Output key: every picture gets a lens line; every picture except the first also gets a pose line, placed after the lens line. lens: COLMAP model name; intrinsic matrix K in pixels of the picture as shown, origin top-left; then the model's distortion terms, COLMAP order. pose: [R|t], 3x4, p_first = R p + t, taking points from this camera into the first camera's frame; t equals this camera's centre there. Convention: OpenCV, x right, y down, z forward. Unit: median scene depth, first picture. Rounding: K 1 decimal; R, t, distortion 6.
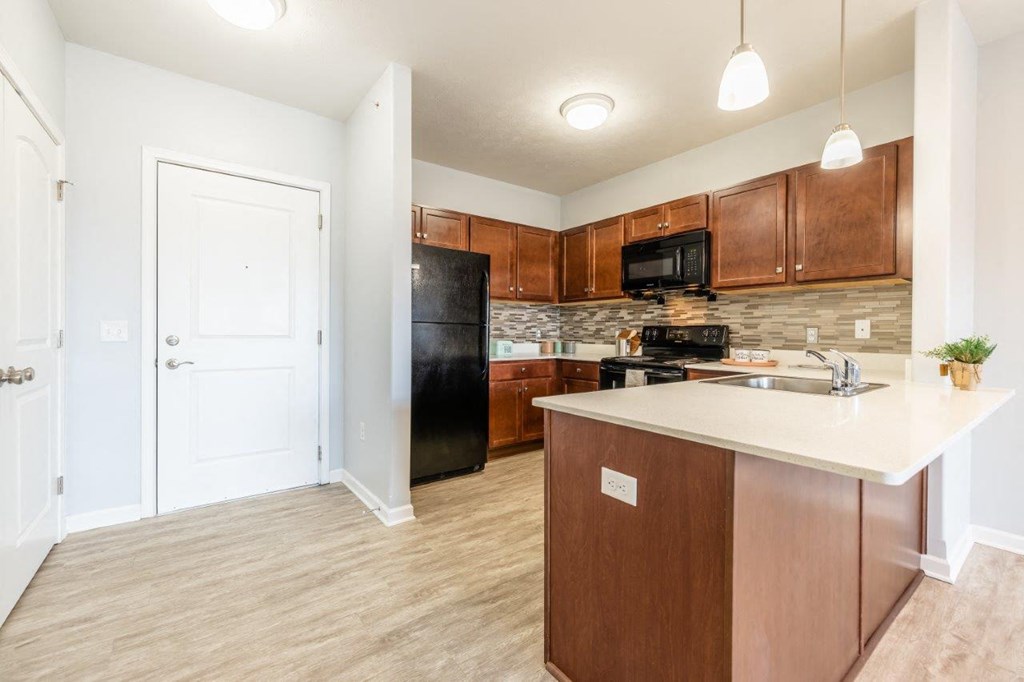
lens RADIAL K [[434.6, 0, 510.7], [0, 434.6, 336.7], [0, 0, 1]] dist [-0.000098, -0.000311]
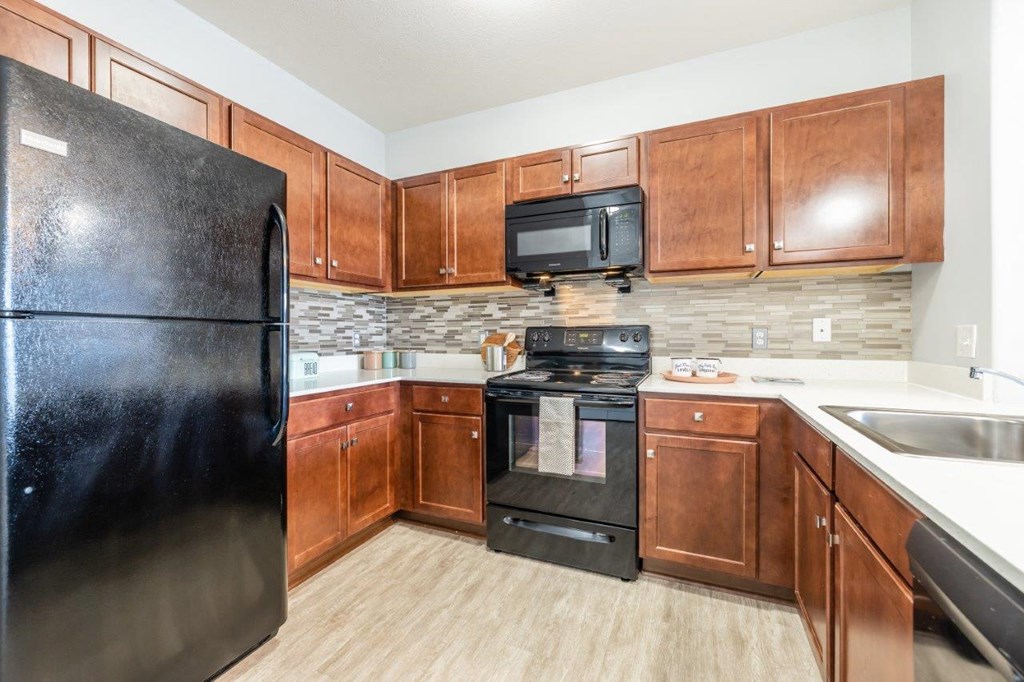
lens RADIAL K [[434.6, 0, 510.7], [0, 434.6, 336.7], [0, 0, 1]] dist [-0.000098, -0.000311]
pose [[0.874806, -0.010848, 0.484351, -0.053967], [0.013834, 0.999901, -0.002591, -0.007163], [-0.484275, 0.008967, 0.874870, 0.392024]]
